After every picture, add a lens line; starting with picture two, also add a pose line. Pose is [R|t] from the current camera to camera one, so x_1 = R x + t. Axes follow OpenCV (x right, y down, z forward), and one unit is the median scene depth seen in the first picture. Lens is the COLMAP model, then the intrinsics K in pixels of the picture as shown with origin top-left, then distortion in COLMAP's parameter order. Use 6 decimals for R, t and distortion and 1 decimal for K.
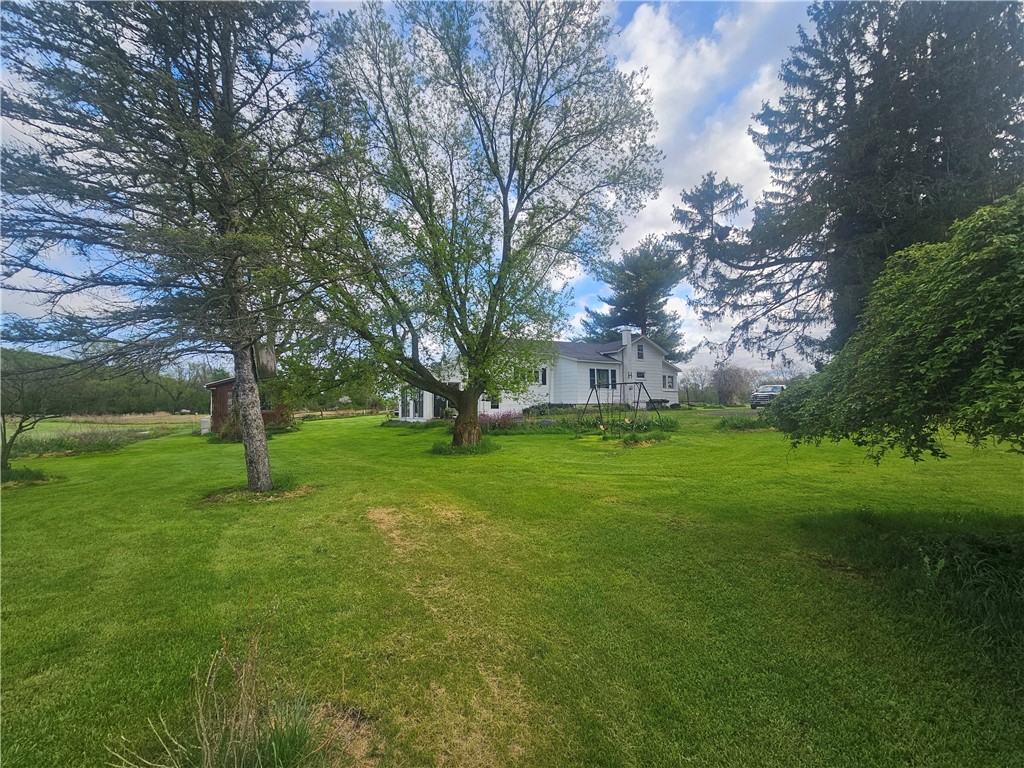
lens RADIAL K [[421.2, 0, 513.3], [0, 421.2, 385.4], [0, 0, 1]] dist [-0.004730, -0.000312]
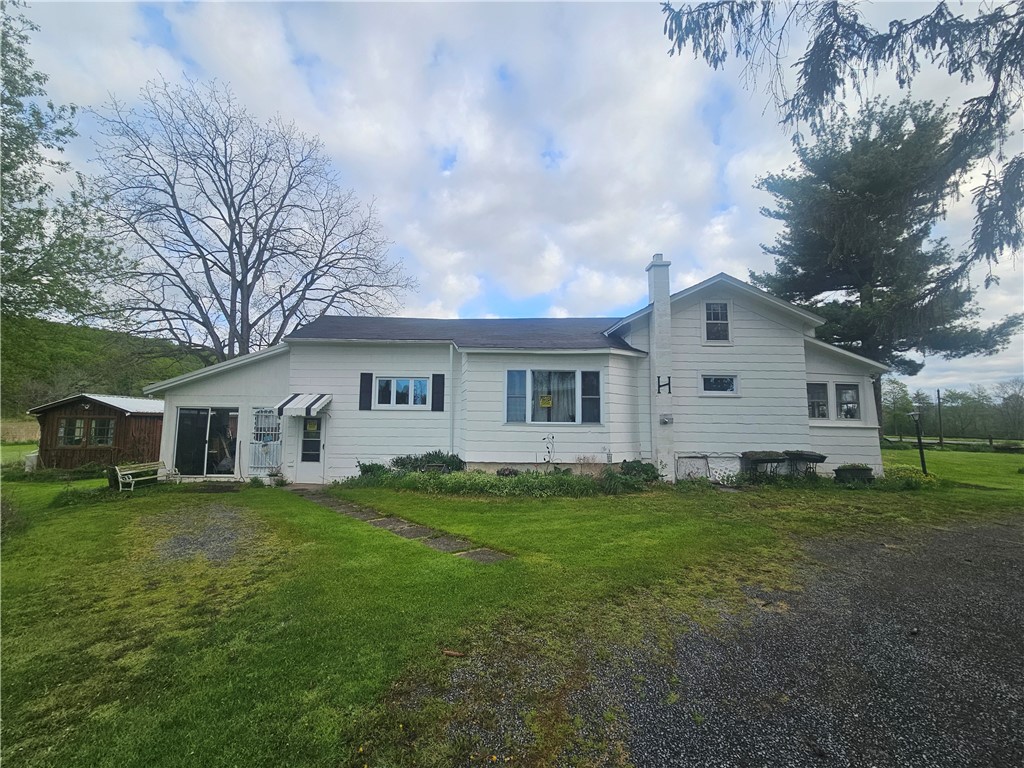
lens RADIAL K [[421.2, 0, 507.7], [0, 421.2, 384.0], [0, 0, 1]] dist [-0.004730, -0.000312]
pose [[0.851035, -0.025765, -0.524476, 0.338719], [0.003185, 0.999030, -0.043910, -0.009416], [0.525099, 0.035698, 0.850292, 0.592556]]
